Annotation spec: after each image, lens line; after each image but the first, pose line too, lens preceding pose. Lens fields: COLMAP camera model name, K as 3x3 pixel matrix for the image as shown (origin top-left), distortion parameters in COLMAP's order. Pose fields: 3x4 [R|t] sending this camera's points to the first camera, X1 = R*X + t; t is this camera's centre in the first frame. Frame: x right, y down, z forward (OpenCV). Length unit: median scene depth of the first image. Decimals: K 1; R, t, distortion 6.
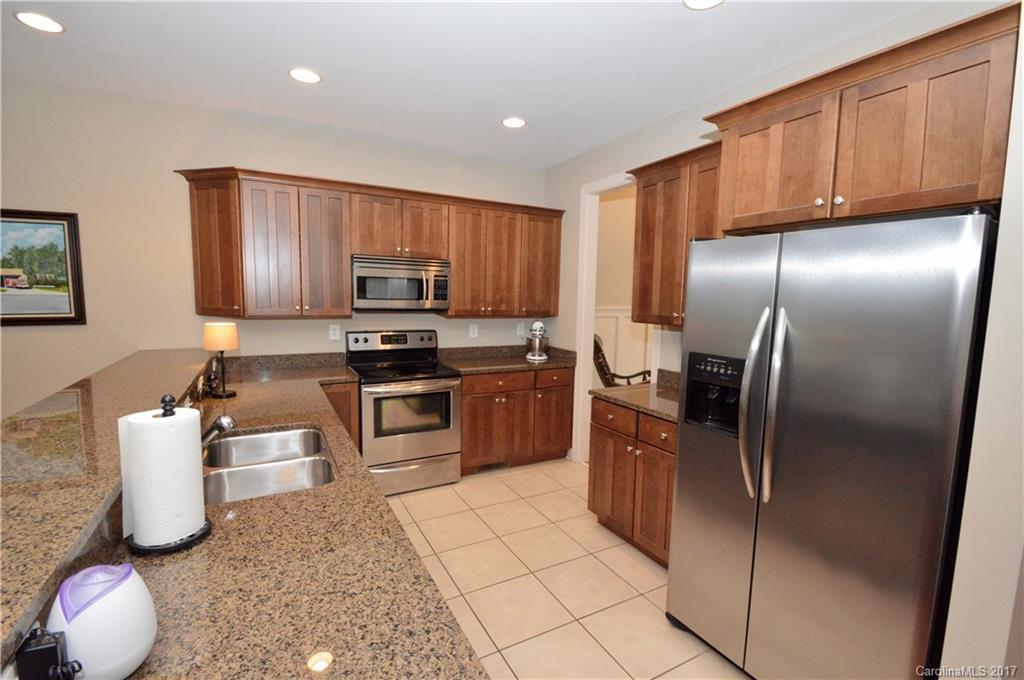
lens RADIAL K [[456.9, 0, 515.7], [0, 456.9, 337.9], [0, 0, 1]] dist [0.021584, -0.017845]
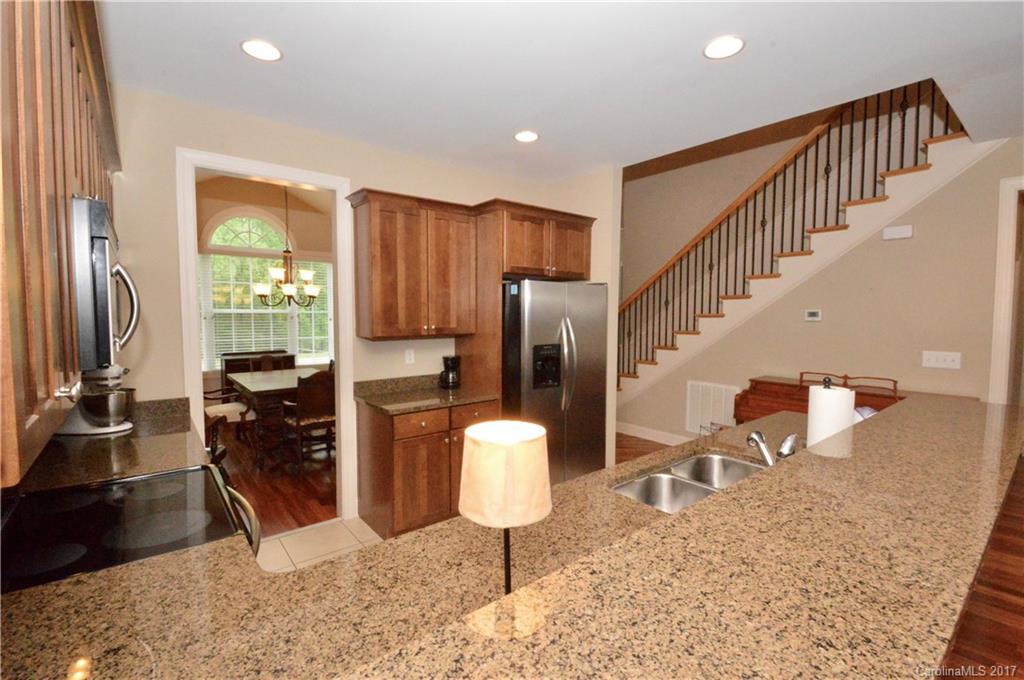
lens RADIAL K [[459.3, 0, 510.5], [0, 459.3, 336.2], [0, 0, 1]] dist [0.032914, -0.023630]
pose [[-0.192736, -0.071692, 0.978628, -0.716100], [0.086480, 0.992206, 0.089718, -0.092197], [-0.977432, 0.101923, -0.185034, 0.790488]]
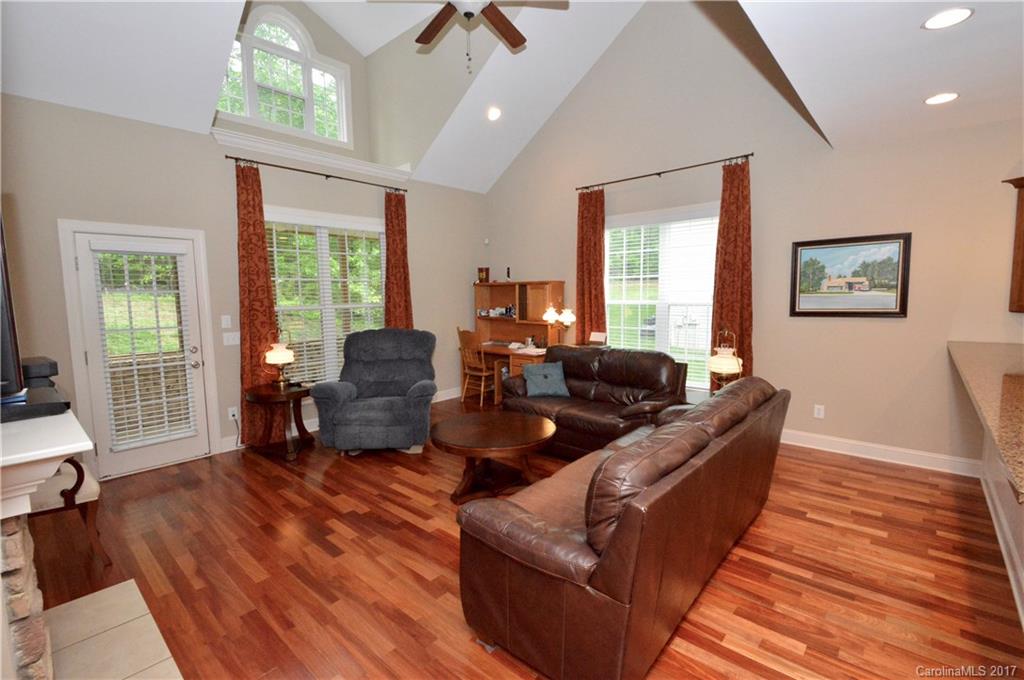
lens RADIAL K [[456.9, 0, 515.7], [0, 456.9, 337.9], [0, 0, 1]] dist [0.021584, -0.017845]
pose [[0.354295, 0.064186, -0.932928, -0.098571], [-0.070715, 0.996624, 0.041713, 0.045356], [0.932456, 0.051194, 0.357638, -0.429531]]
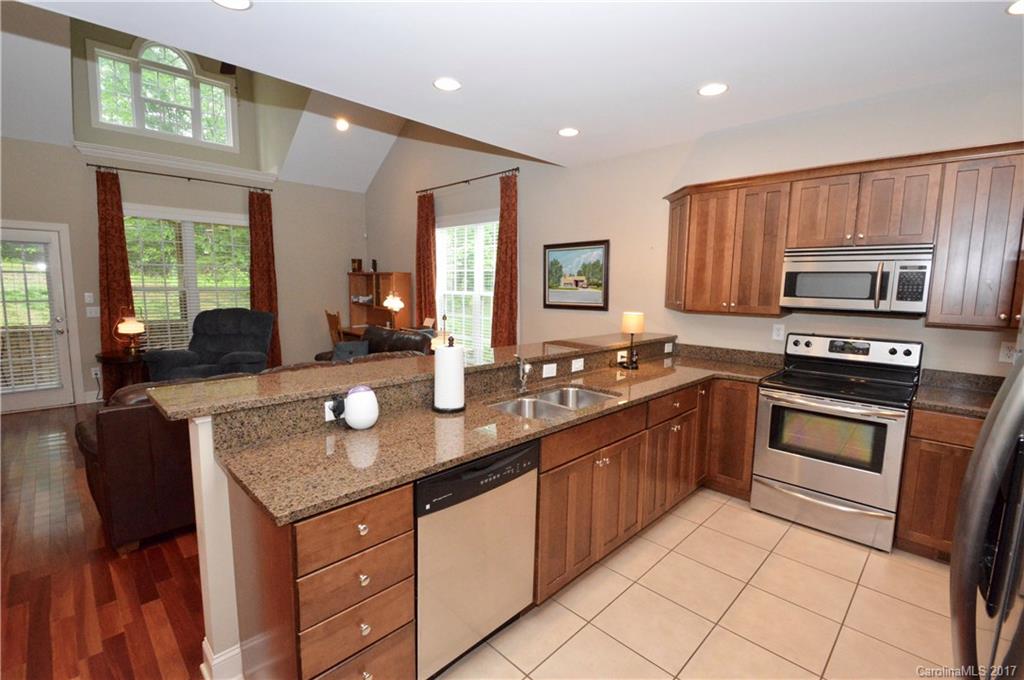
lens RADIAL K [[459.3, 0, 510.5], [0, 459.3, 336.2], [0, 0, 1]] dist [0.032914, -0.023630]
pose [[0.292142, 0.091259, -0.952011, 0.392099], [-0.101817, 0.992747, 0.063920, -0.010167], [0.950940, 0.078257, 0.299315, 0.205522]]
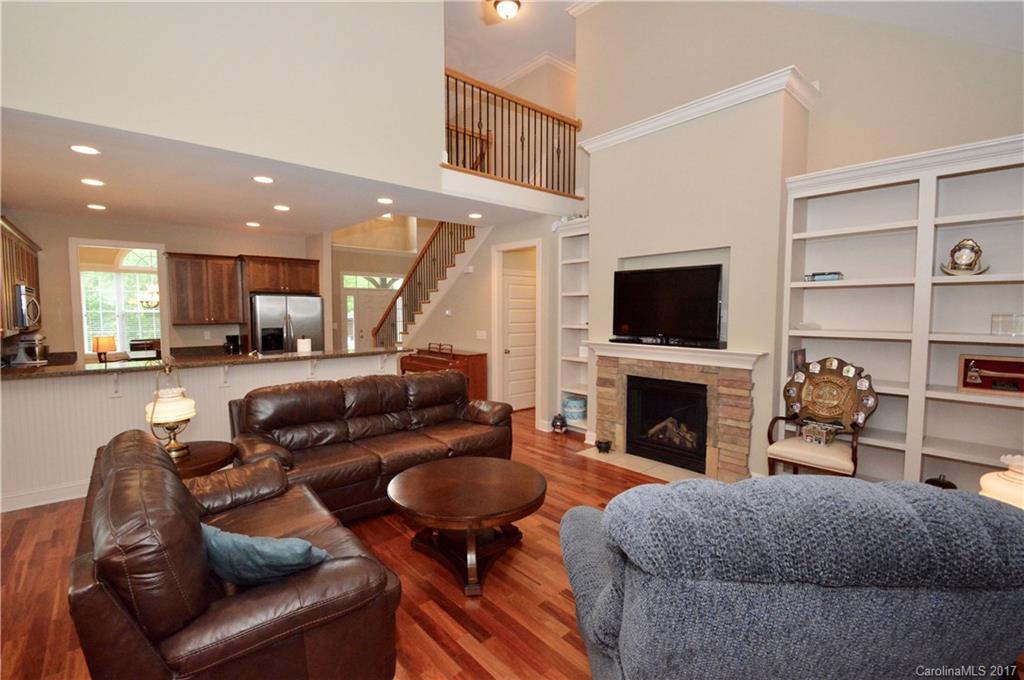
lens RADIAL K [[456.9, 0, 515.7], [0, 456.9, 337.9], [0, 0, 1]] dist [0.021584, -0.017845]
pose [[-0.244463, -0.079198, 0.966419, -1.897934], [0.087456, 0.990796, 0.103319, -0.049126], [-0.965707, 0.109777, -0.235287, 0.001979]]
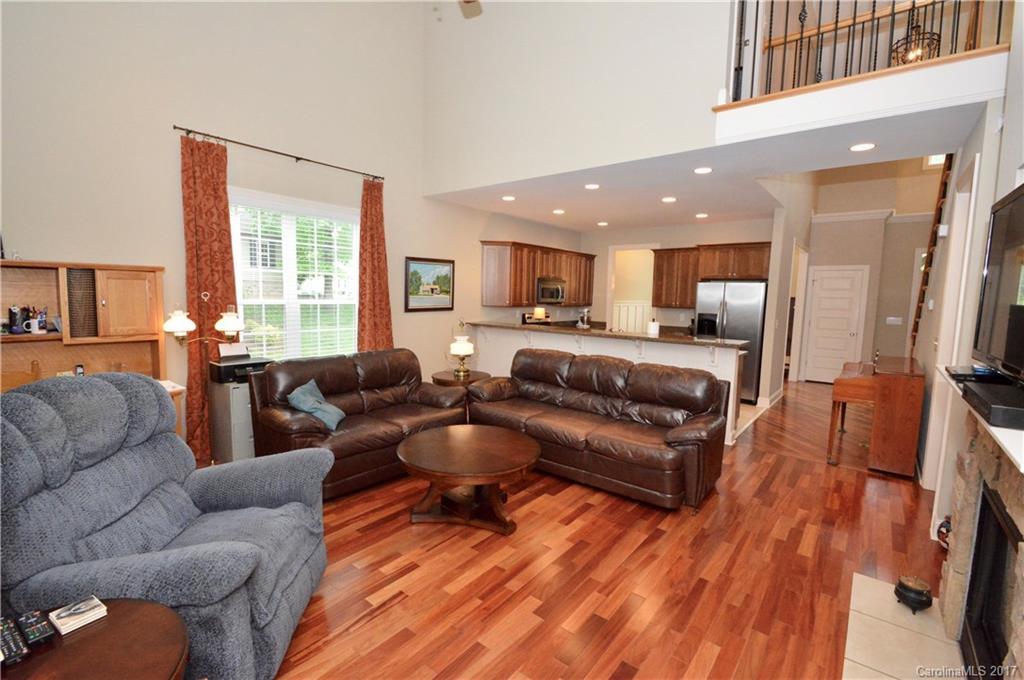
lens RADIAL K [[459.3, 0, 510.5], [0, 459.3, 336.2], [0, 0, 1]] dist [0.032914, -0.023630]
pose [[0.917279, -0.035921, 0.396622, -1.368128], [0.033467, 0.999354, 0.013109, 0.063783], [-0.396837, 0.001249, 0.917888, -0.980438]]
